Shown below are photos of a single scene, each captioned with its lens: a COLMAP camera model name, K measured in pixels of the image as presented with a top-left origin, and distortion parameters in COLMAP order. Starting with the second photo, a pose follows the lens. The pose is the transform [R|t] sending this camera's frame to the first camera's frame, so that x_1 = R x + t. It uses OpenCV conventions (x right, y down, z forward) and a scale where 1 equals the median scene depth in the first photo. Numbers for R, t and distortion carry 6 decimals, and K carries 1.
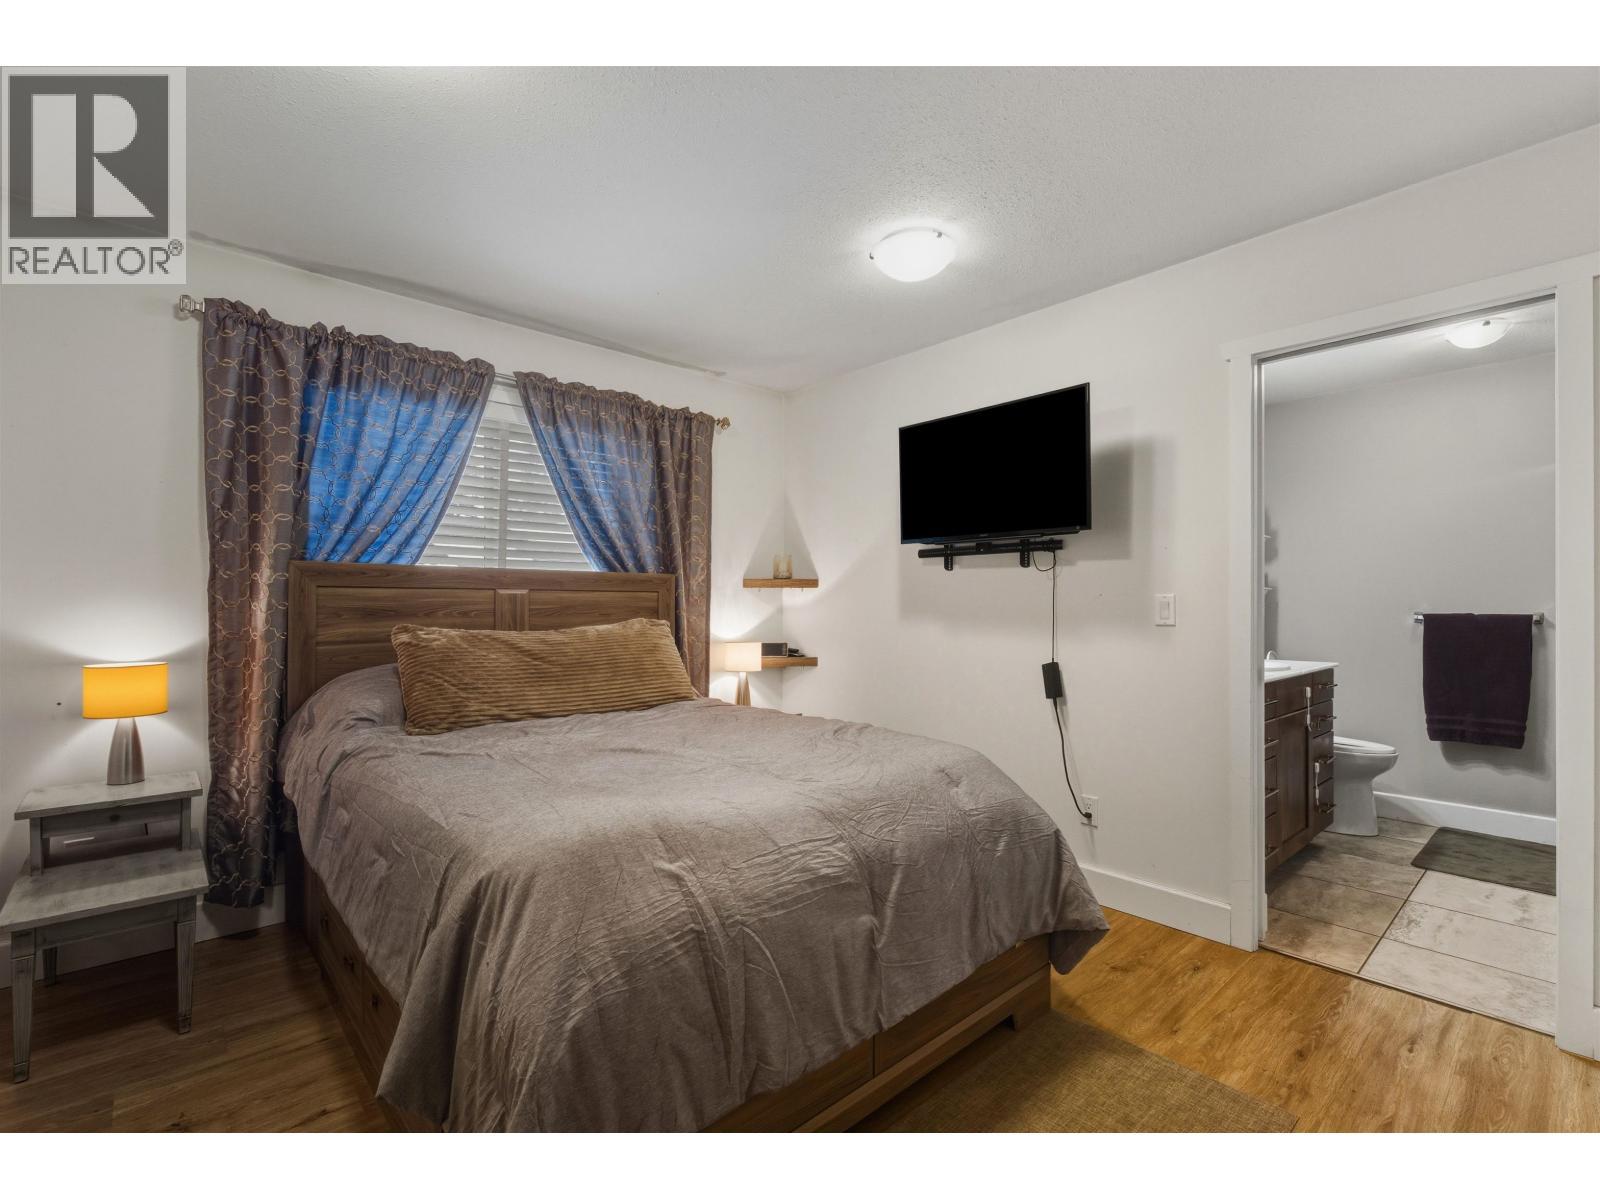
lens RADIAL K [[747.8, 0, 802.6], [0, 747.8, 594.9], [0, 0, 1]] dist [-0.002002, -0.000189]
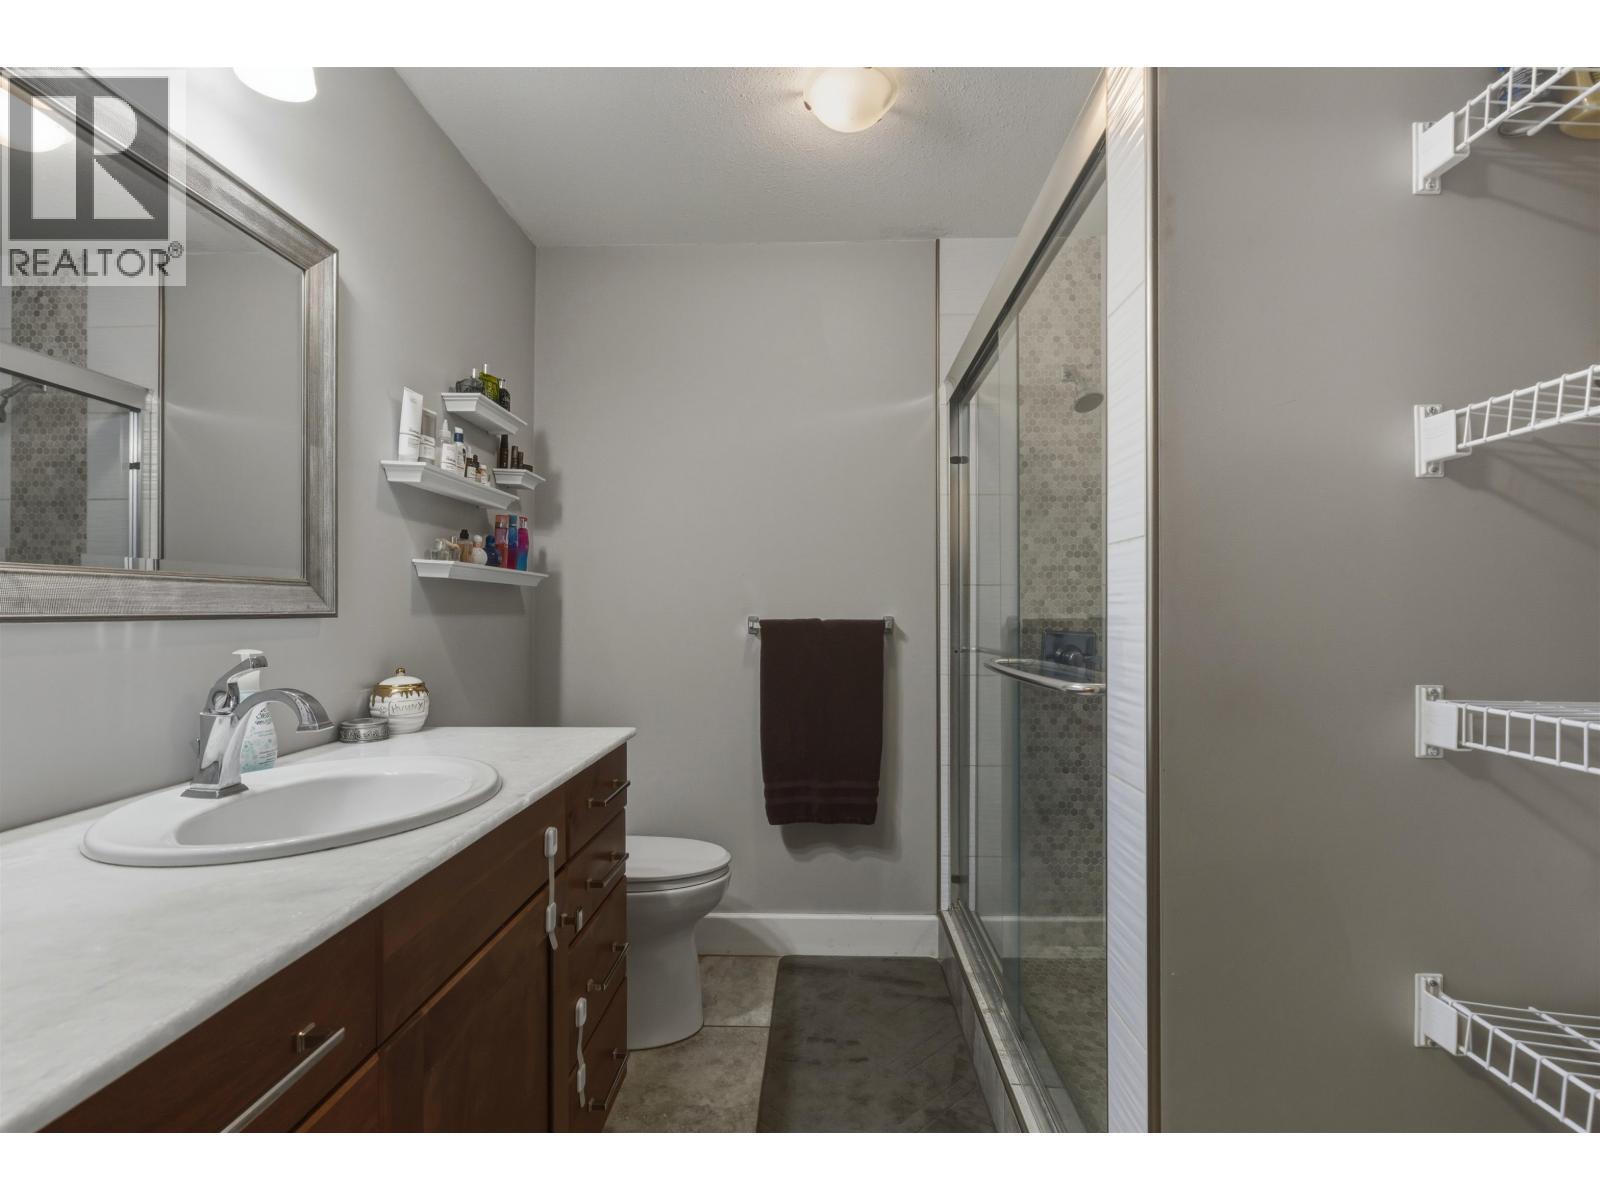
lens RADIAL K [[747.8, 0, 802.6], [0, 747.8, 594.9], [0, 0, 1]] dist [-0.002002, -0.000189]
pose [[0.700076, 0.011025, 0.713983, 0.424907], [-0.008684, 0.999938, -0.006926, 0.008571], [-0.714015, -0.001351, 0.700129, 0.558791]]
